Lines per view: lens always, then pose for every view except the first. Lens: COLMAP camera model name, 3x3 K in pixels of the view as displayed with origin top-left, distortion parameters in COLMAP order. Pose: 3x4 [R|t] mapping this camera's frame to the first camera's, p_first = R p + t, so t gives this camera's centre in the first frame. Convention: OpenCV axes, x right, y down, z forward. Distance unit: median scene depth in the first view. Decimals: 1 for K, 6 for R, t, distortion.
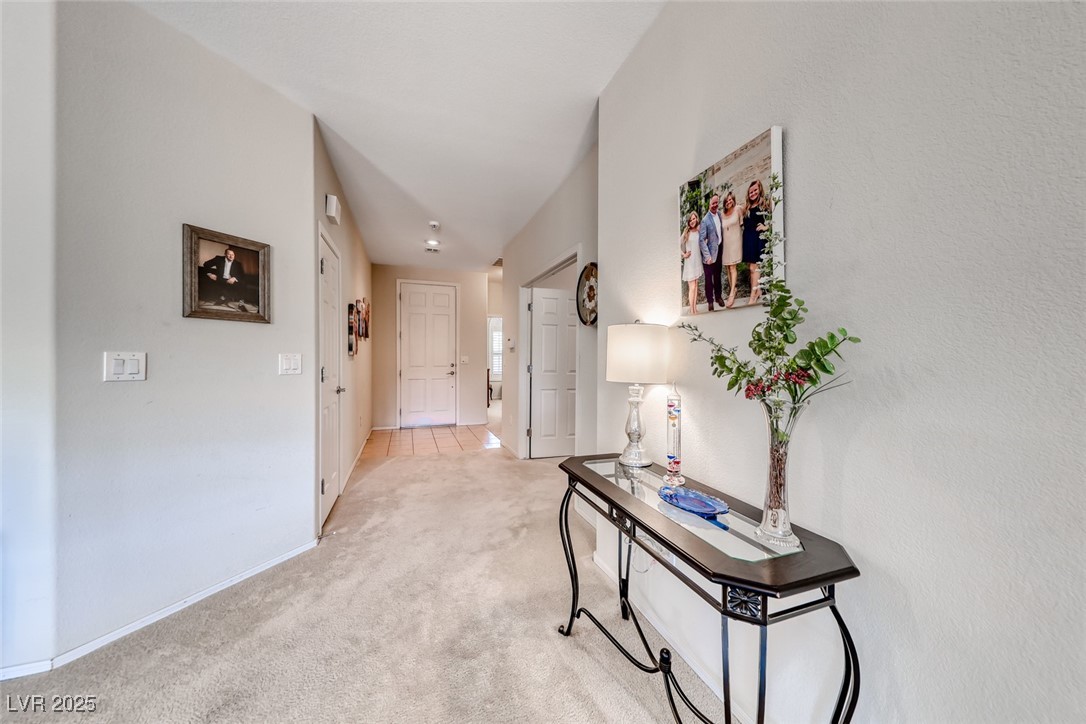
lens RADIAL K [[373.1, 0, 543.0], [0, 373.1, 362.0], [0, 0, 1]] dist [0.000550, 0.000047]
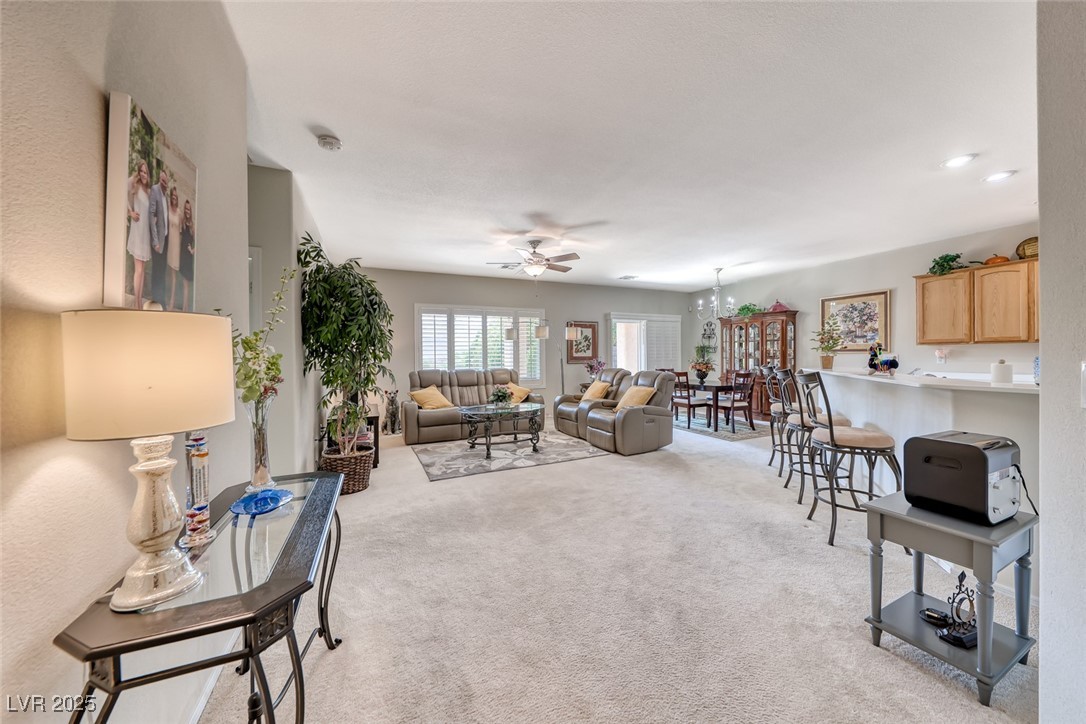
lens RADIAL K [[373.1, 0, 543.0], [0, 373.1, 362.0], [0, 0, 1]] dist [0.000550, 0.000047]
pose [[-0.996907, 0.001617, -0.078574, -0.259309], [0.000854, 0.999952, 0.009743, -0.041282], [0.078586, 0.009646, -0.996861, 1.683657]]
